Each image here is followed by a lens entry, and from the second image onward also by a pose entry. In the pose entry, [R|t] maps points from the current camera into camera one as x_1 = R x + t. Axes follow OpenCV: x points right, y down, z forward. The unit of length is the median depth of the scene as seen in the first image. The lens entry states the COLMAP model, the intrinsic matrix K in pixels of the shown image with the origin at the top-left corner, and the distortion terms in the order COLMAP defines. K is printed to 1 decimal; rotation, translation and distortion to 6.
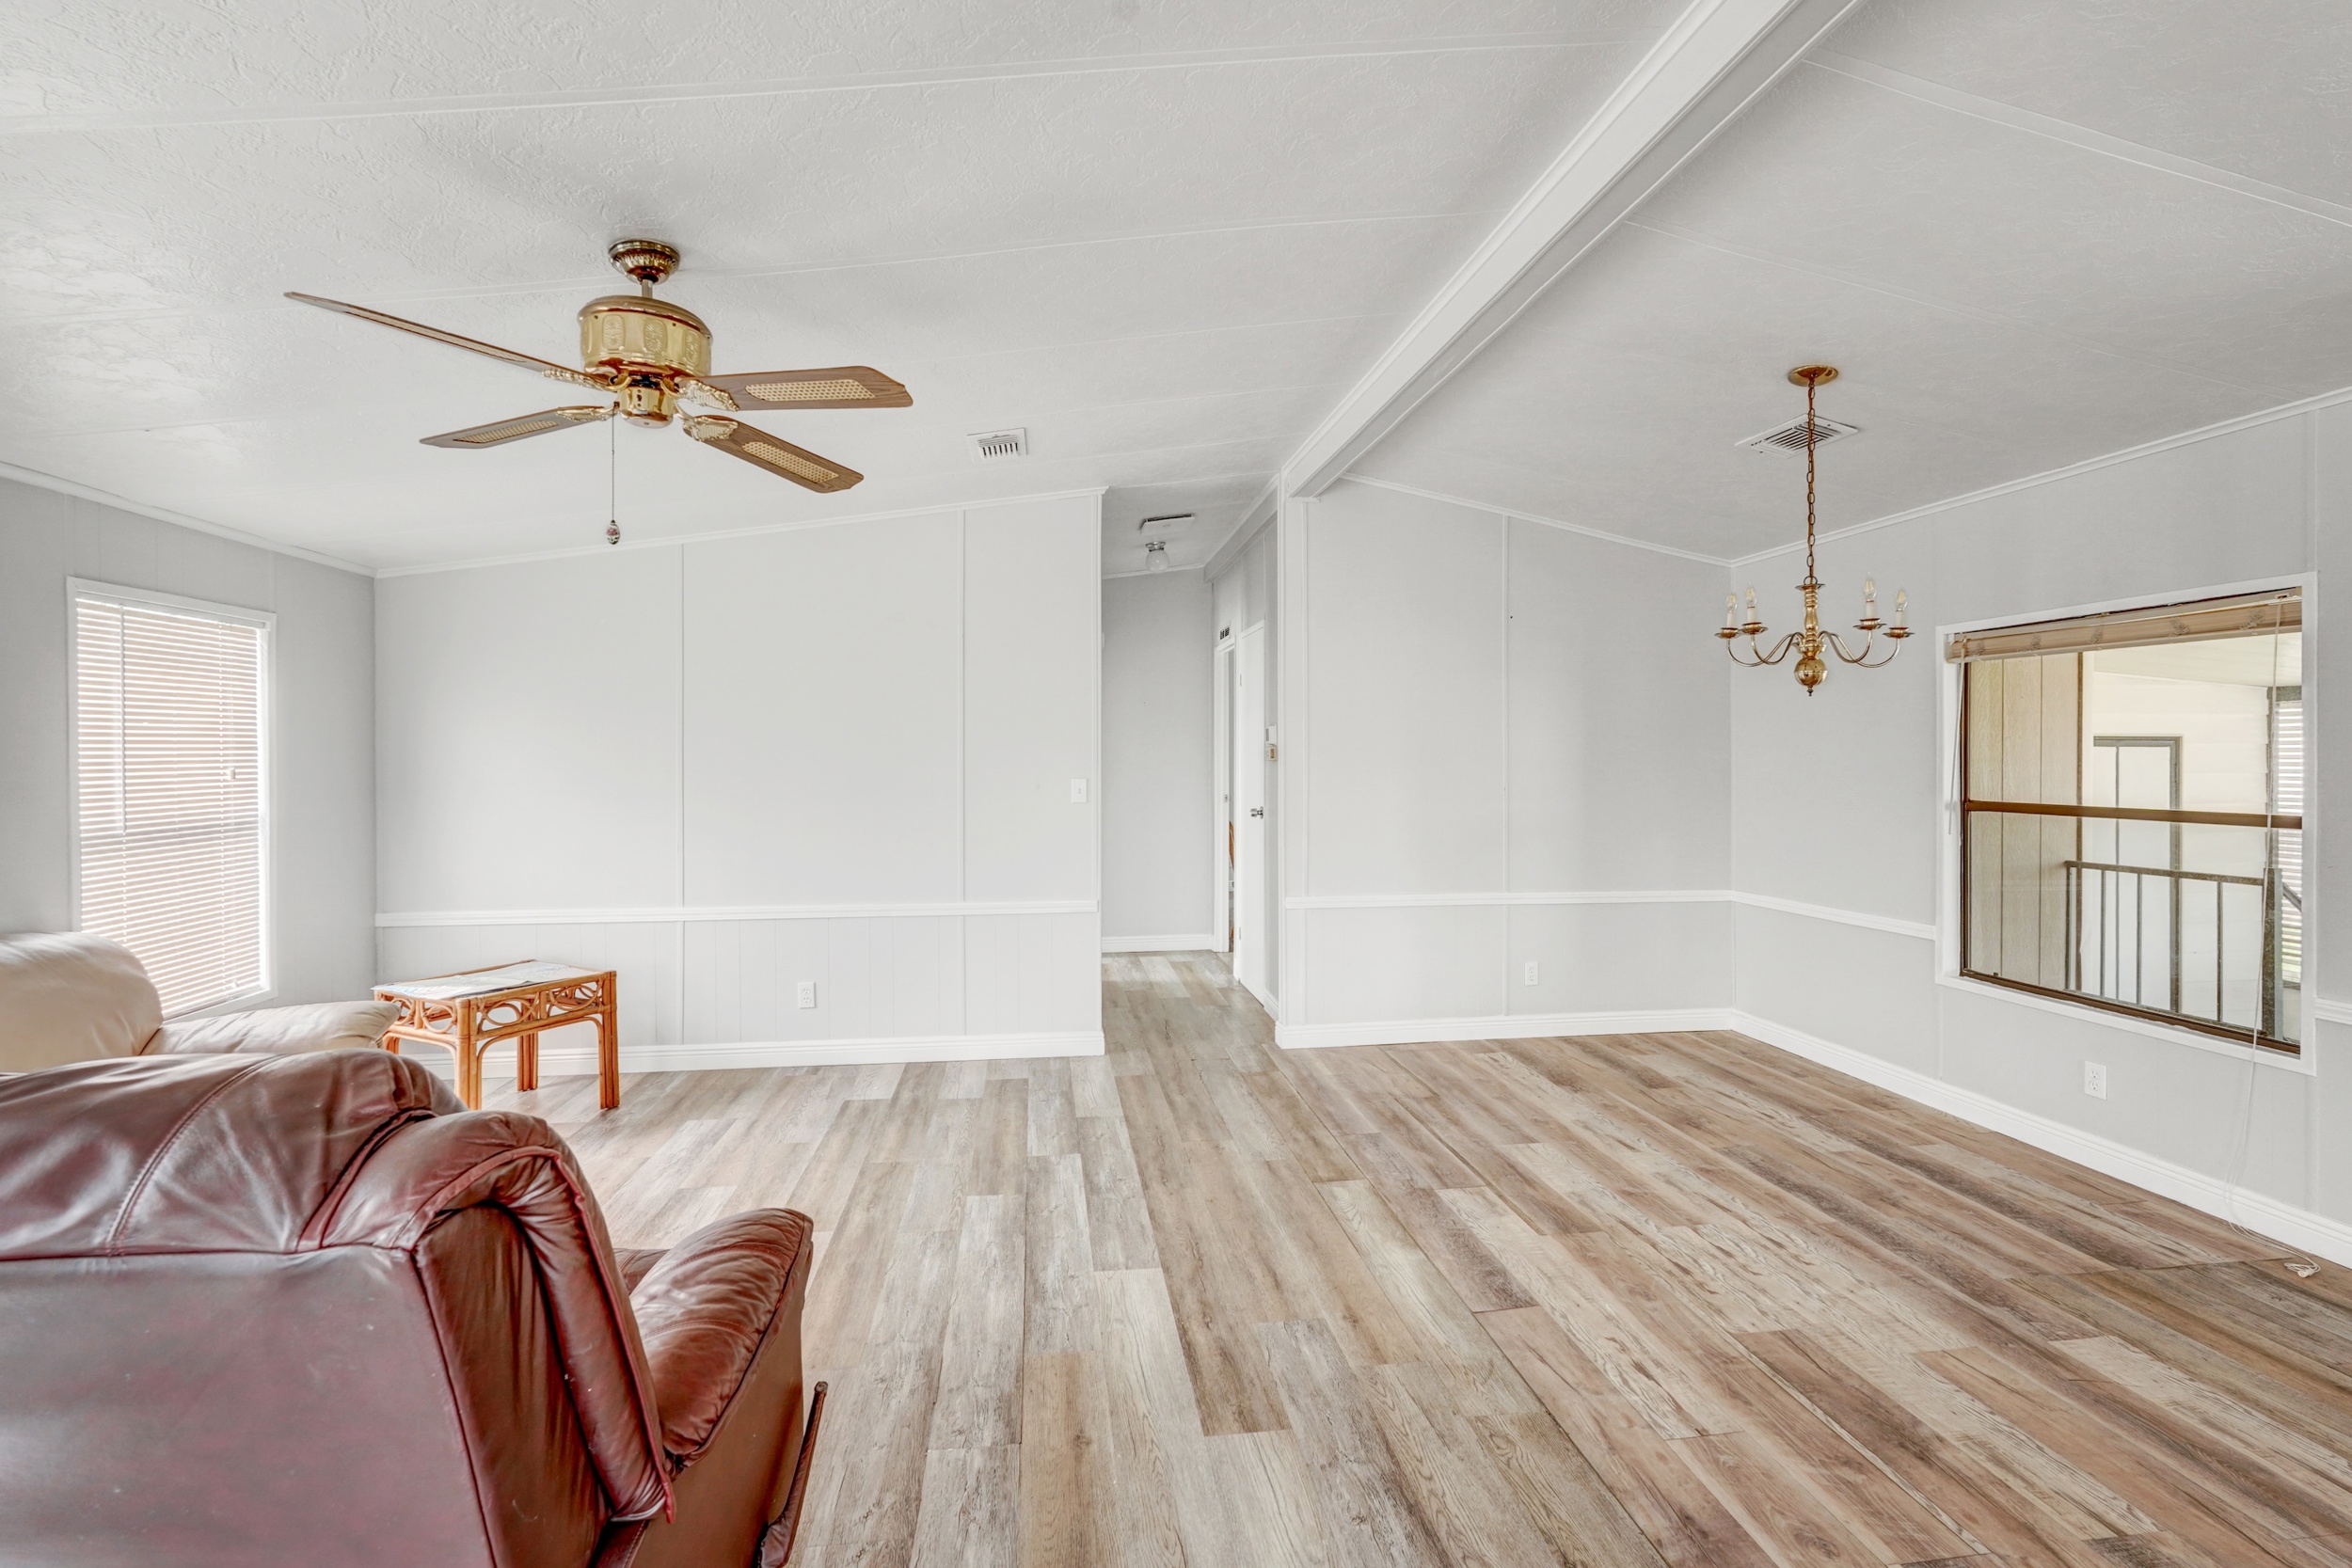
lens RADIAL K [[1050.1, 0, 1182.2], [0, 1050.1, 767.3], [0, 0, 1]] dist [-0.003097, 0.000060]
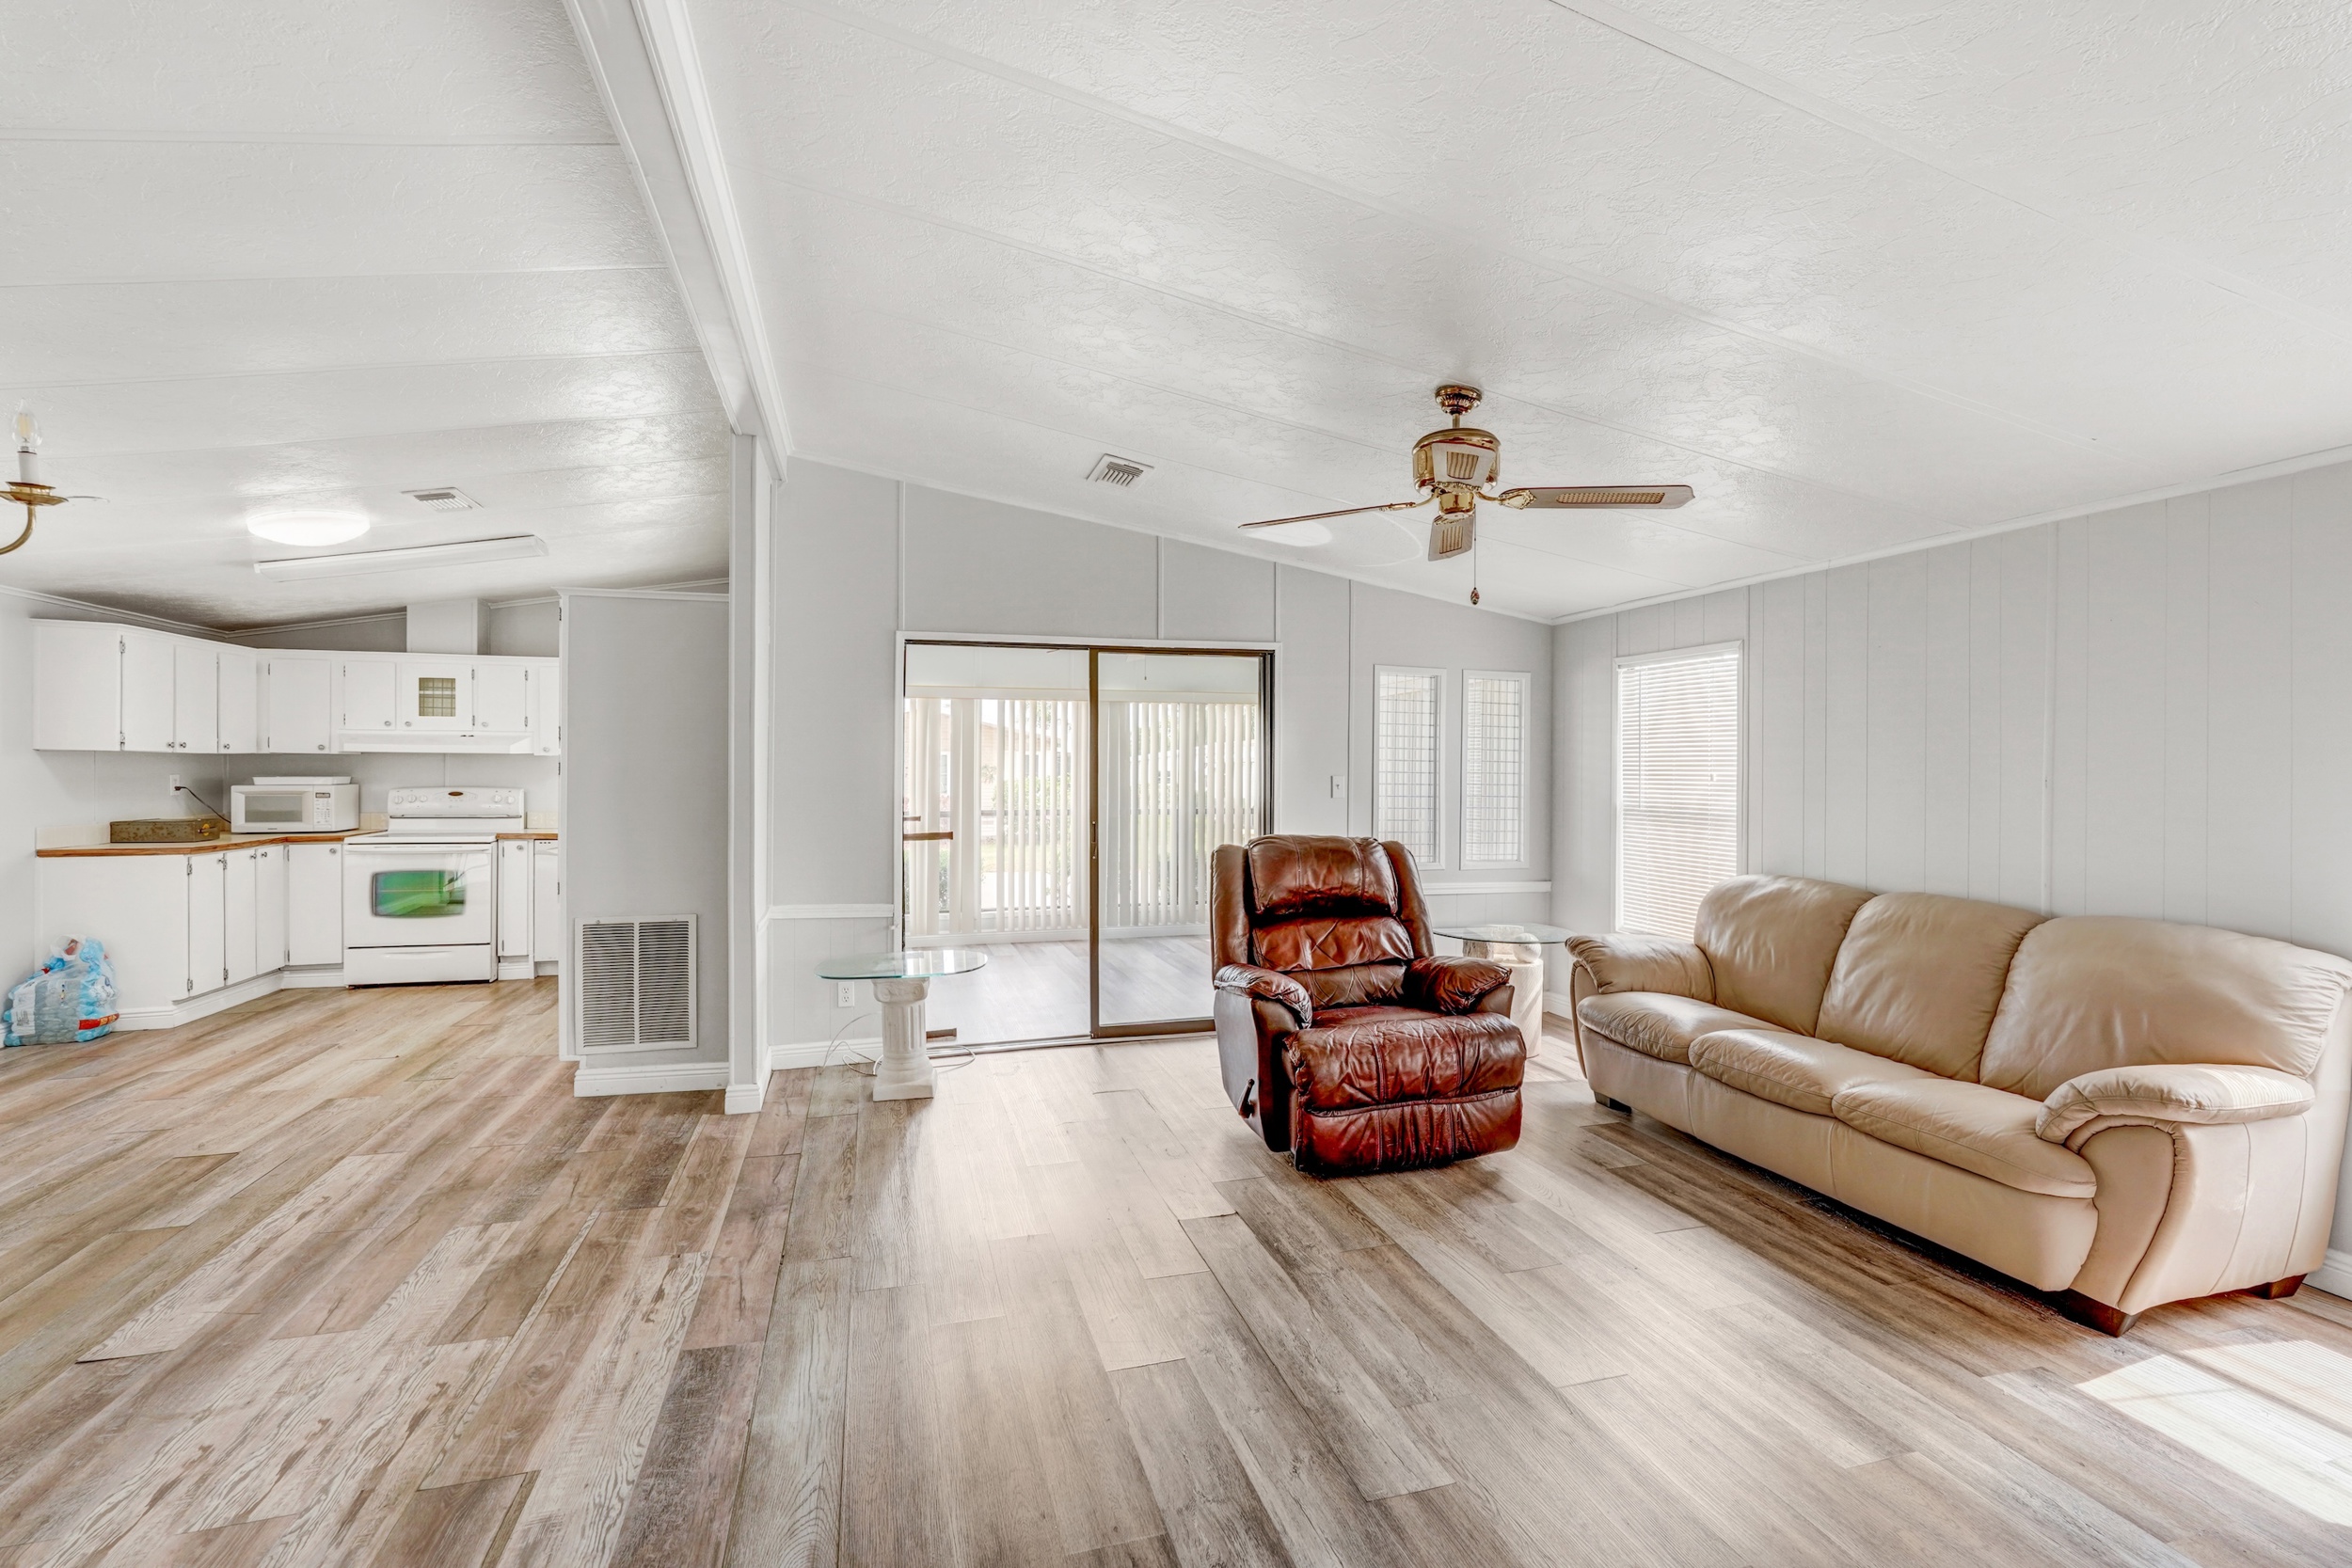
lens RADIAL K [[1034.0, 0, 1176.0], [0, 1034.0, 784.0], [0, 0, 1]] dist [-0.010244, 0.005498]
pose [[-0.989178, -0.003938, -0.146668, 0.040754], [-0.007021, 0.999765, 0.020508, 0.000812], [0.146553, 0.021316, -0.988973, 1.565223]]
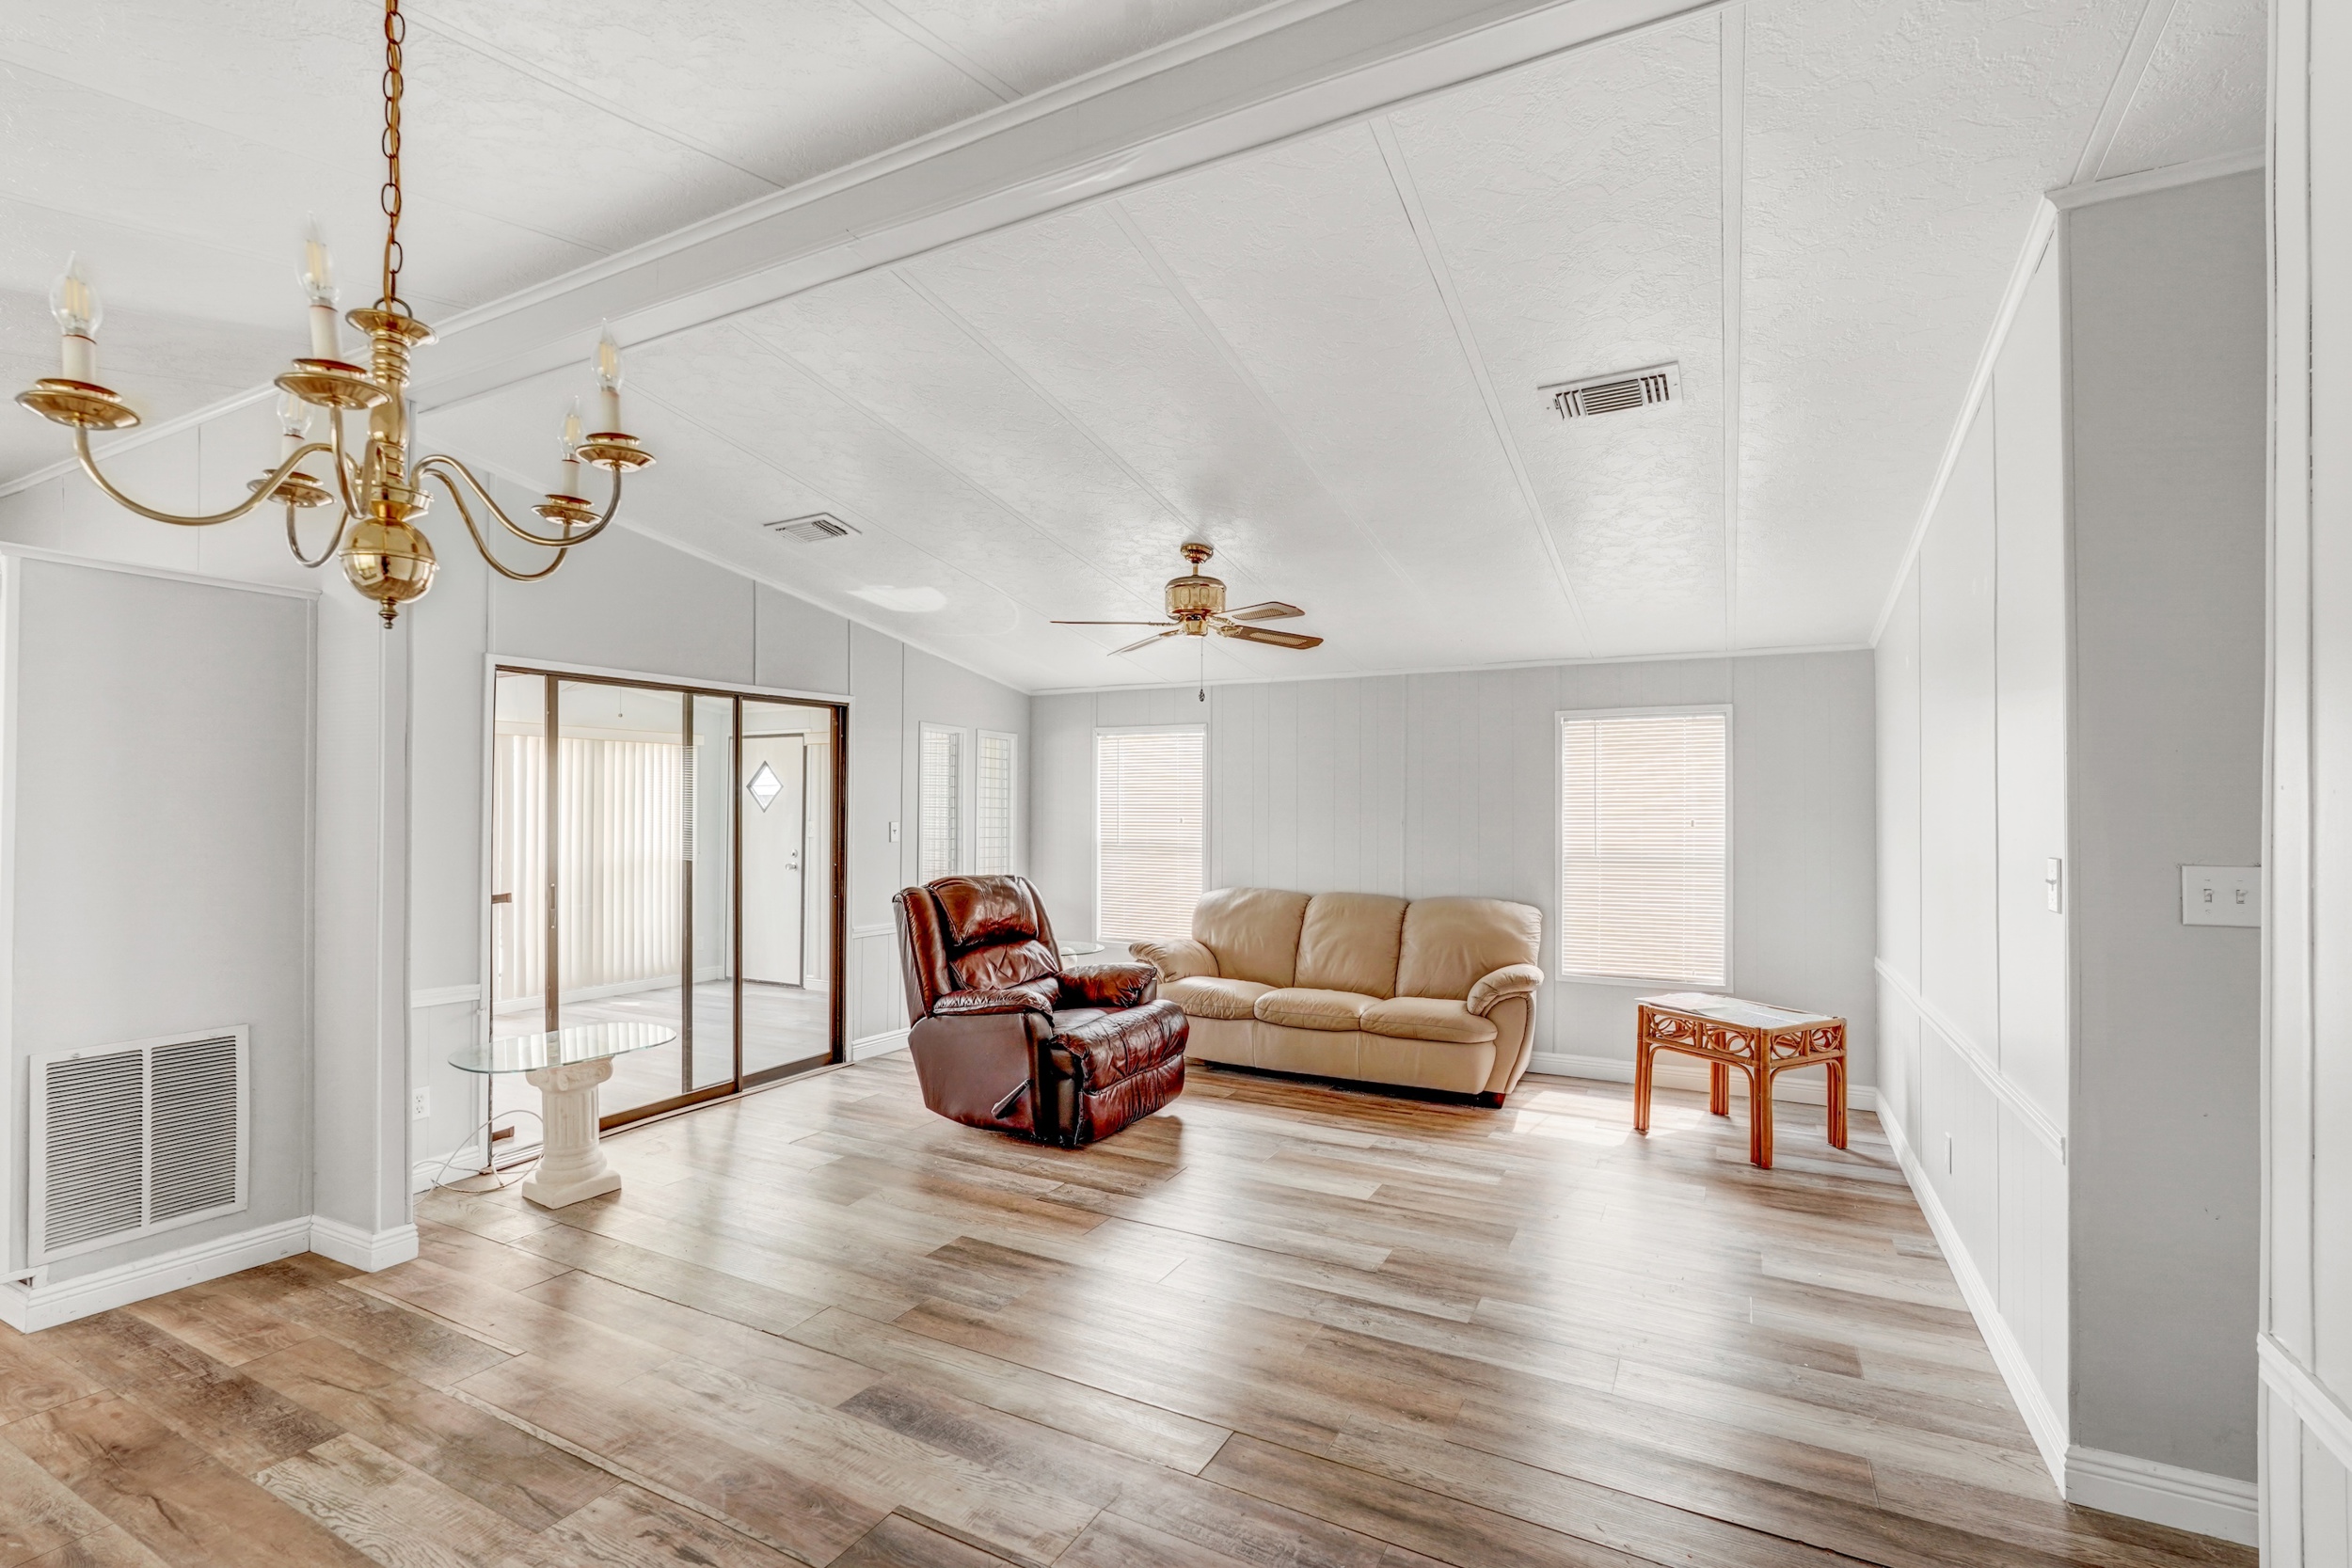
lens RADIAL K [[1046.3, 0, 1174.1], [0, 1046.3, 809.2], [0, 0, 1]] dist [-0.002779, 0.001396]
pose [[-0.589035, -0.005202, -0.808091, 0.731163], [-0.009784, 0.999952, 0.000695, -0.008527], [0.808048, 0.008315, -0.589058, 1.430986]]
